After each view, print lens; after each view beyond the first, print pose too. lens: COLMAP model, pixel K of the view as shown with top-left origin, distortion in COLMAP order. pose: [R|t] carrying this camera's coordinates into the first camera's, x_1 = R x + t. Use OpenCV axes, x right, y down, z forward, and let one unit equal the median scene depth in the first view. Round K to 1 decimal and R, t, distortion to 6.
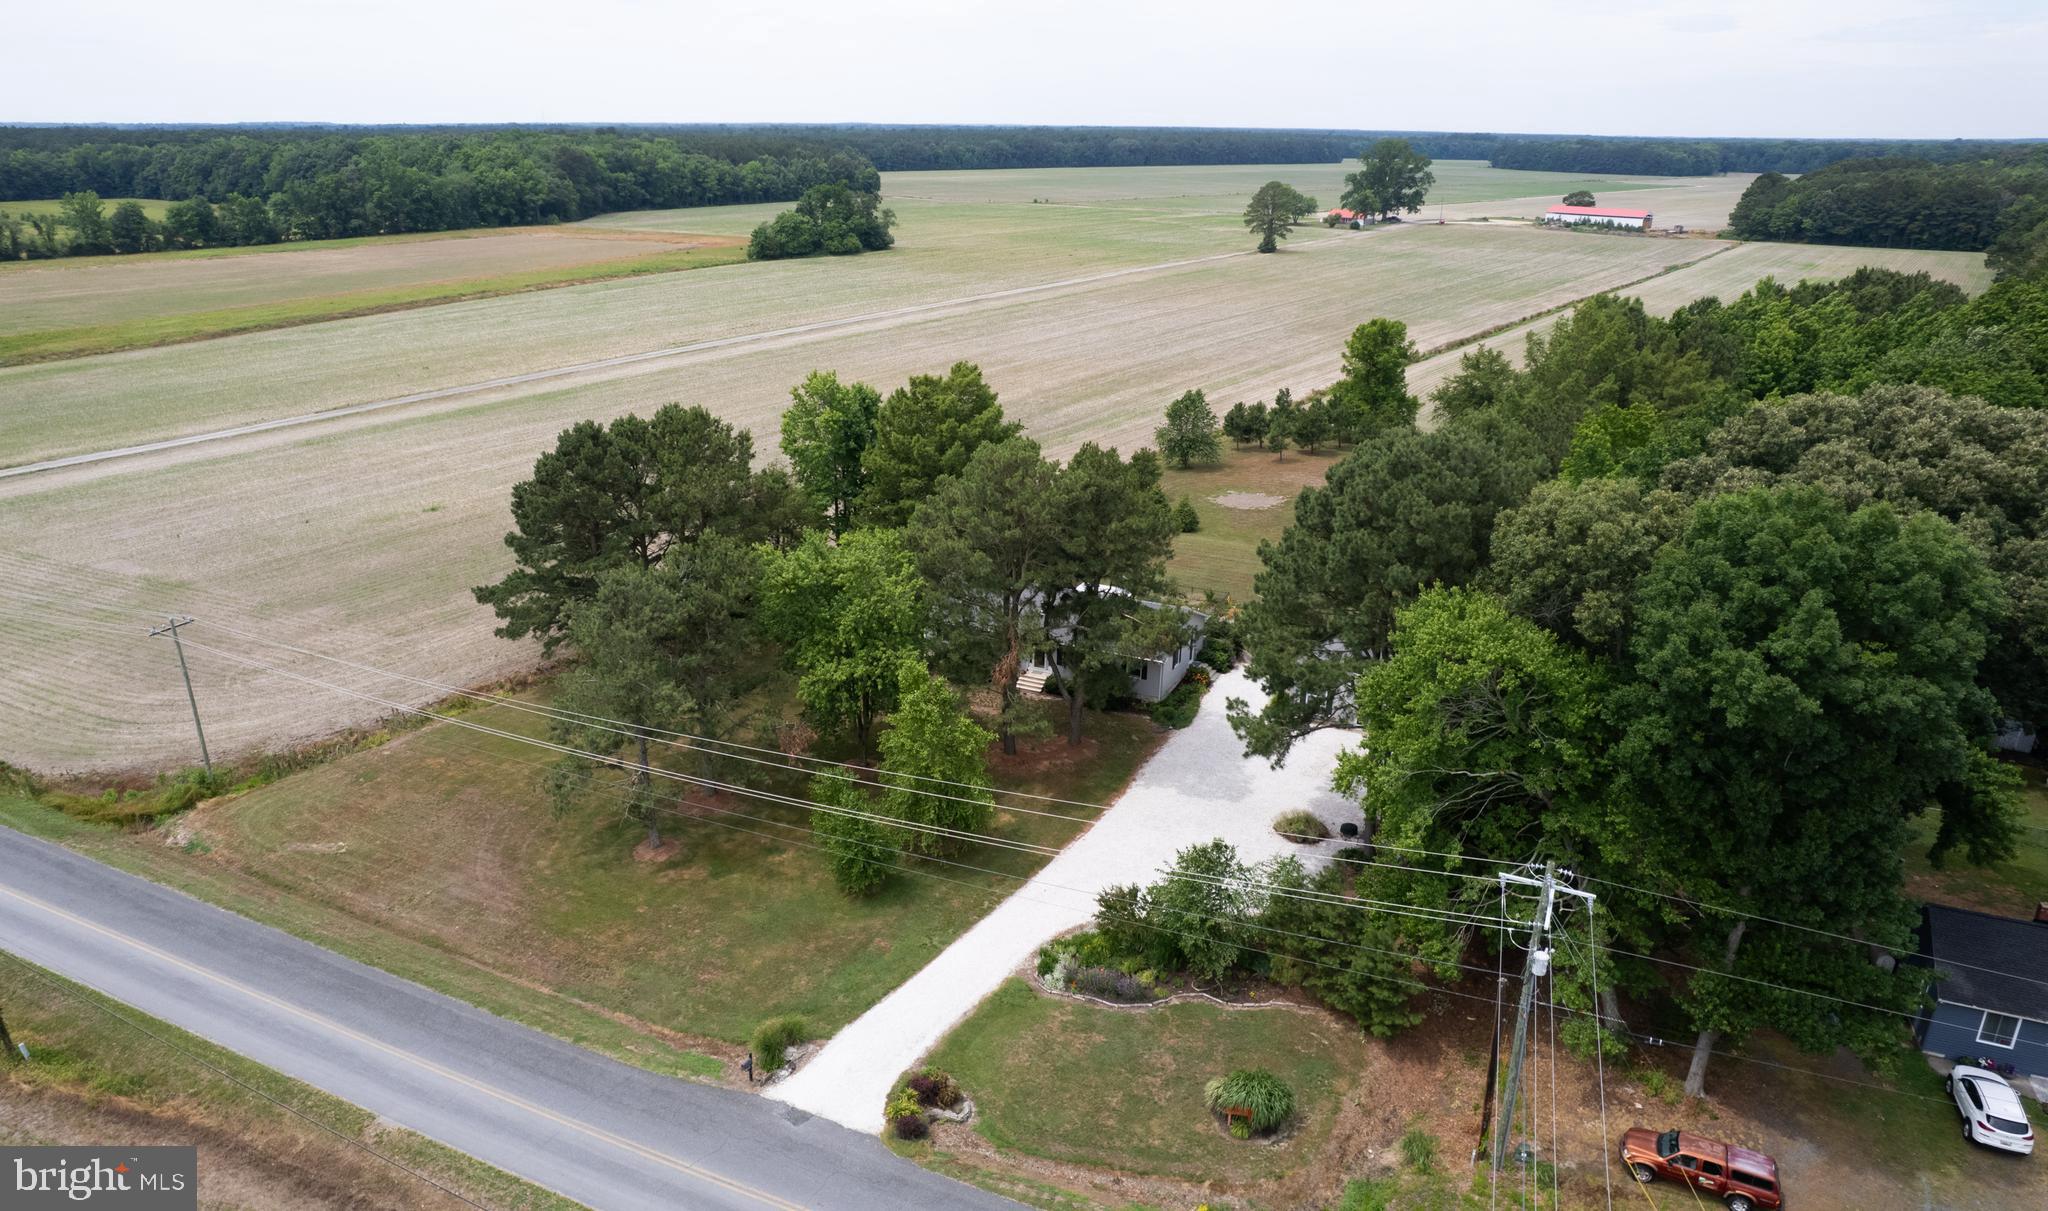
lens RADIAL K [[1370.1, 0, 1024.0], [0, 1370.1, 605.5], [0, 0, 1]] dist [-0.047418, 0.035569]
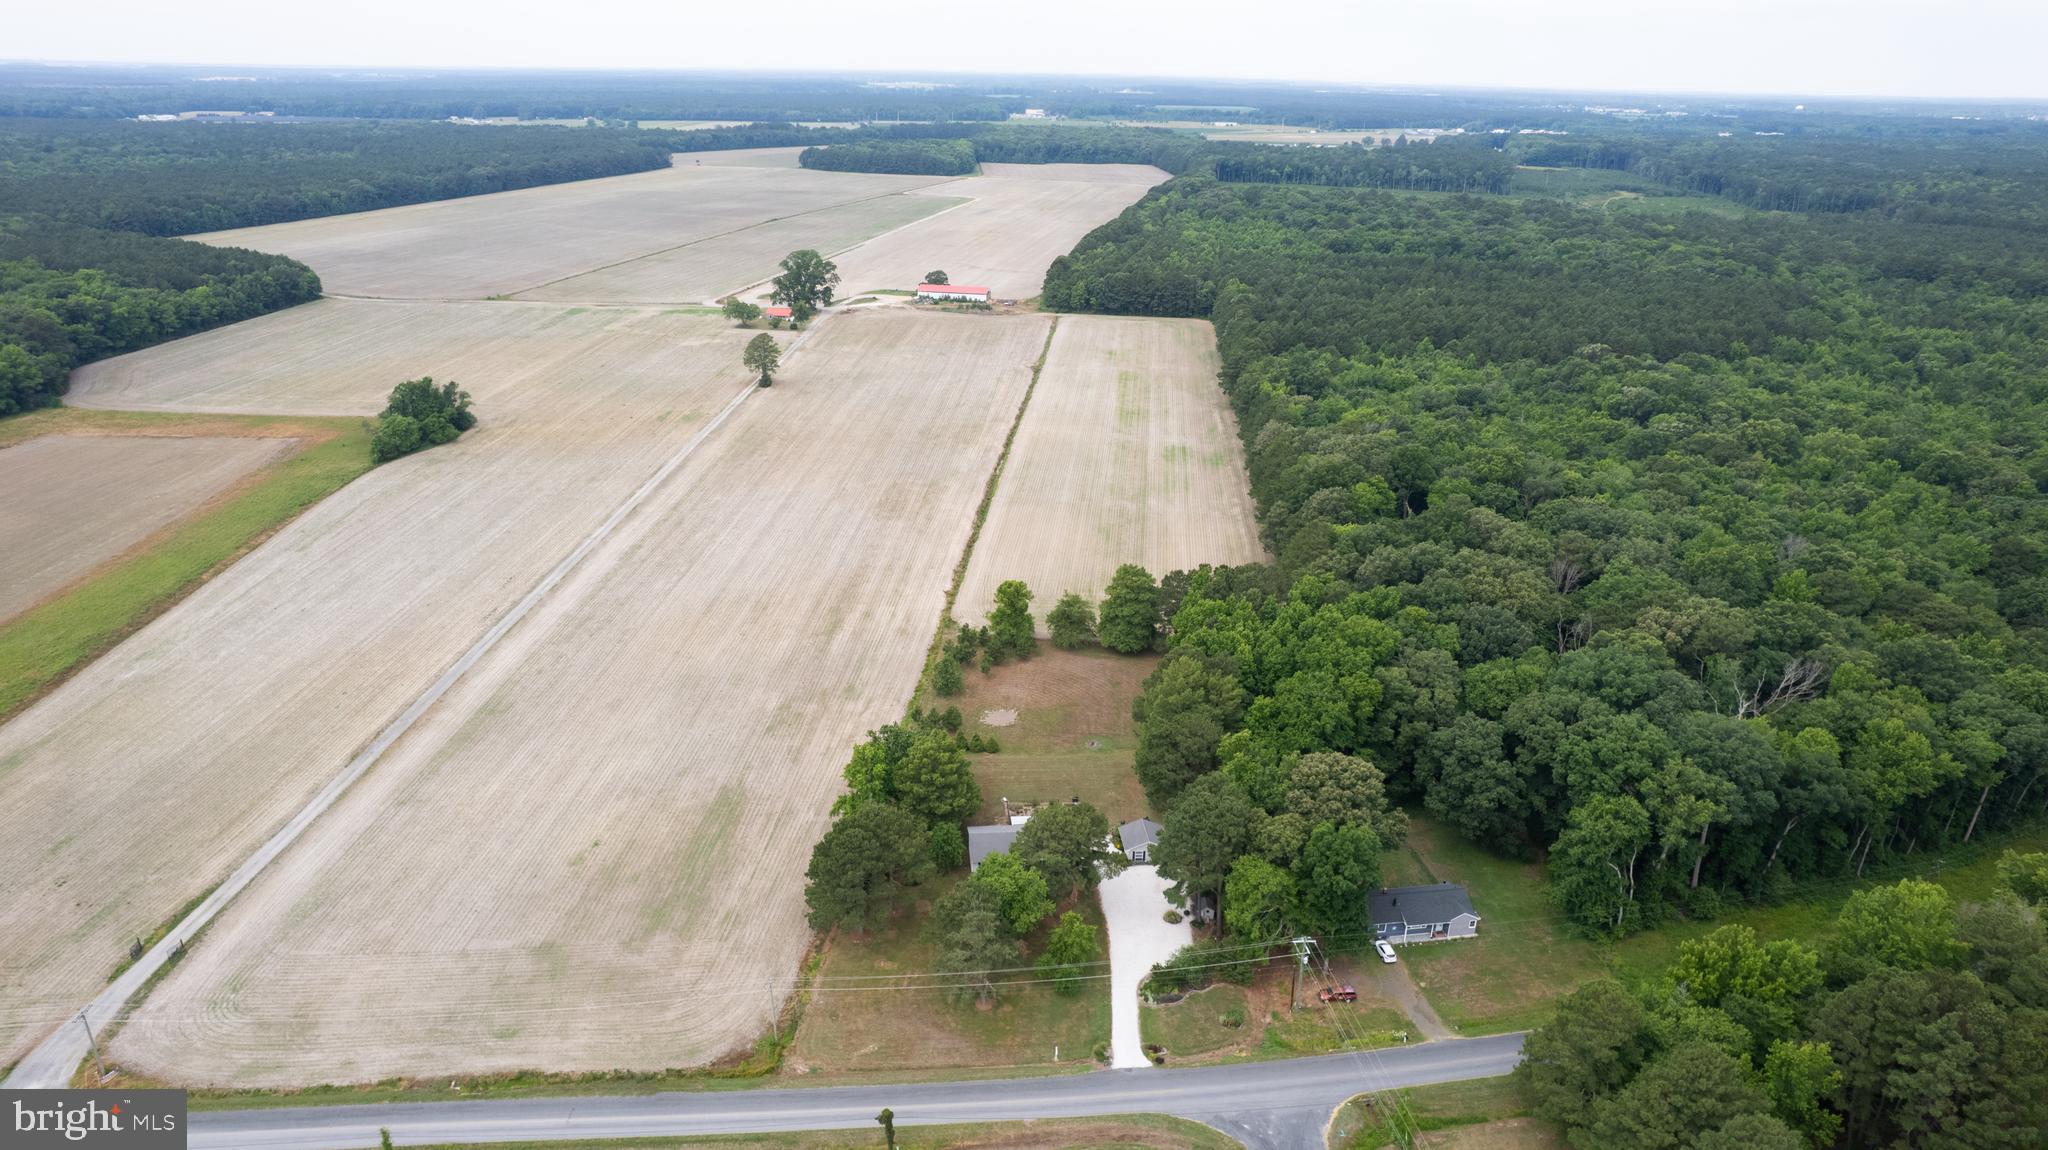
lens RADIAL K [[1379.4, 0, 1024.0], [0, 1379.4, 575.0], [0, 0, 1]] dist [-0.031300, 0.002738]
pose [[0.849920, -0.196914, 0.488734, -1.361904], [0.149674, 0.979560, 0.134385, -0.996095], [-0.505207, -0.041065, 0.862021, -1.320525]]
